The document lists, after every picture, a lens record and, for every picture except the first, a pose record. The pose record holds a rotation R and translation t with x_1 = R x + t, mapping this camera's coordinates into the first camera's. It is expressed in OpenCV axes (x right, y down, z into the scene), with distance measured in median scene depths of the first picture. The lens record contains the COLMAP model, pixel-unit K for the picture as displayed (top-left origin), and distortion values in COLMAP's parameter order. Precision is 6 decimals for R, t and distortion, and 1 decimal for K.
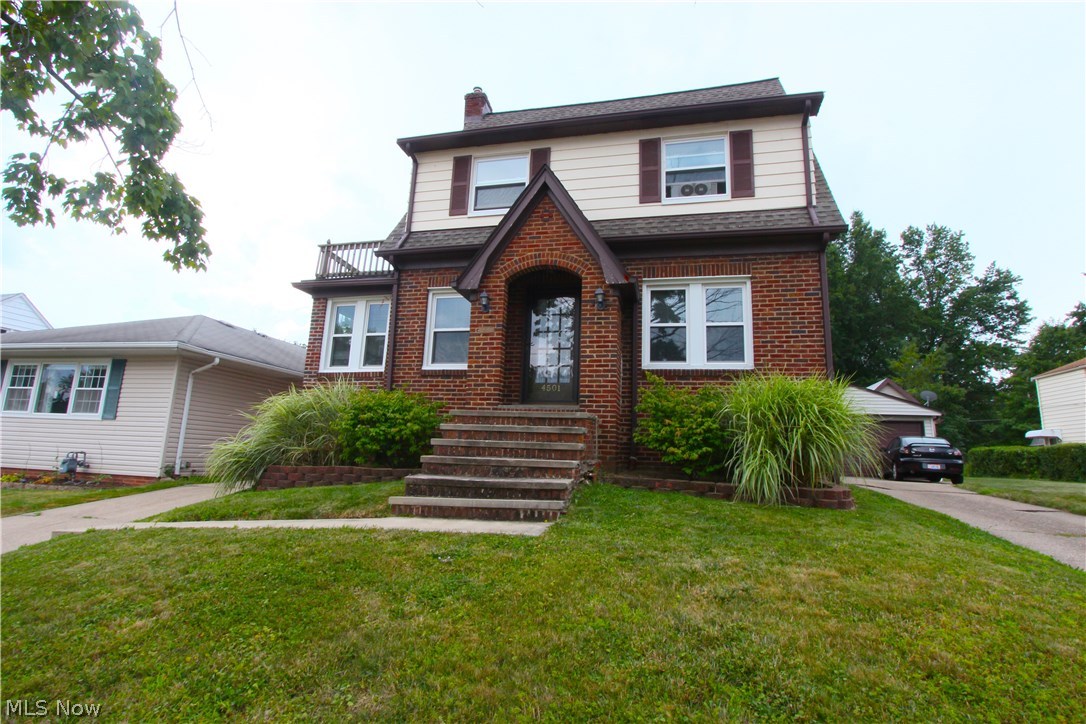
lens RADIAL K [[495.6, 0, 543.7], [0, 495.6, 369.8], [0, 0, 1]] dist [-0.000452, -0.000457]
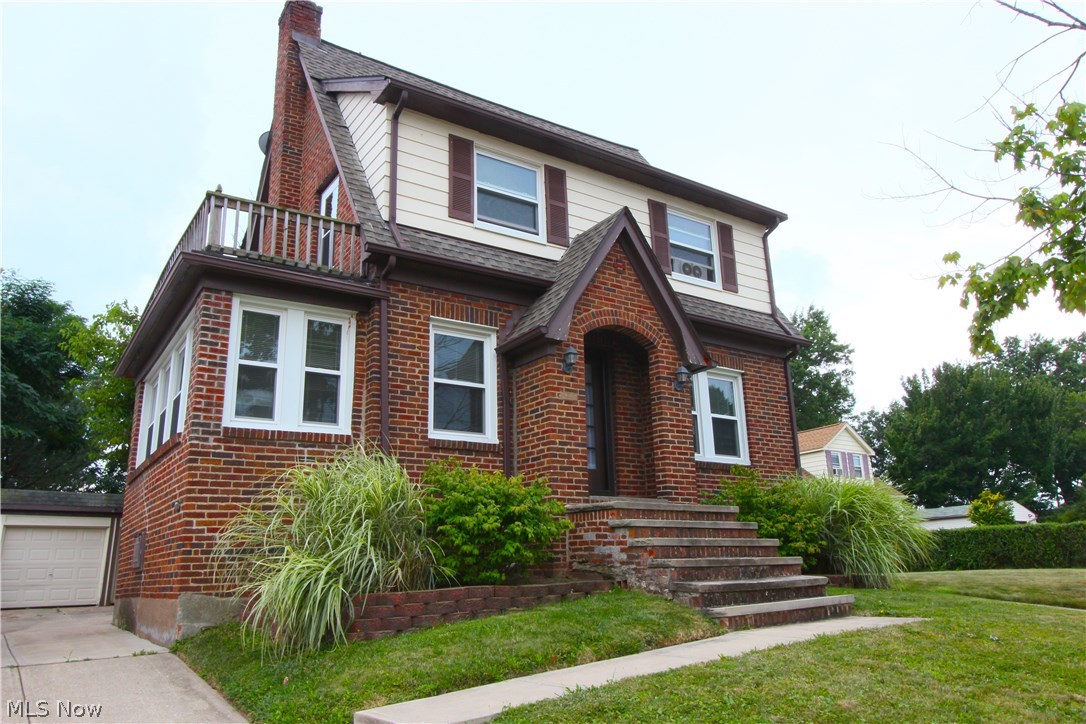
lens RADIAL K [[773.9, 0, 543.7], [0, 773.9, 359.6], [0, 0, 1]] dist [0.031107, 0.002856]
pose [[0.687803, 0.136934, 0.712865, -0.971961], [-0.073826, 0.990150, -0.118967, 0.009233], [-0.722133, 0.029197, 0.691137, 0.180083]]
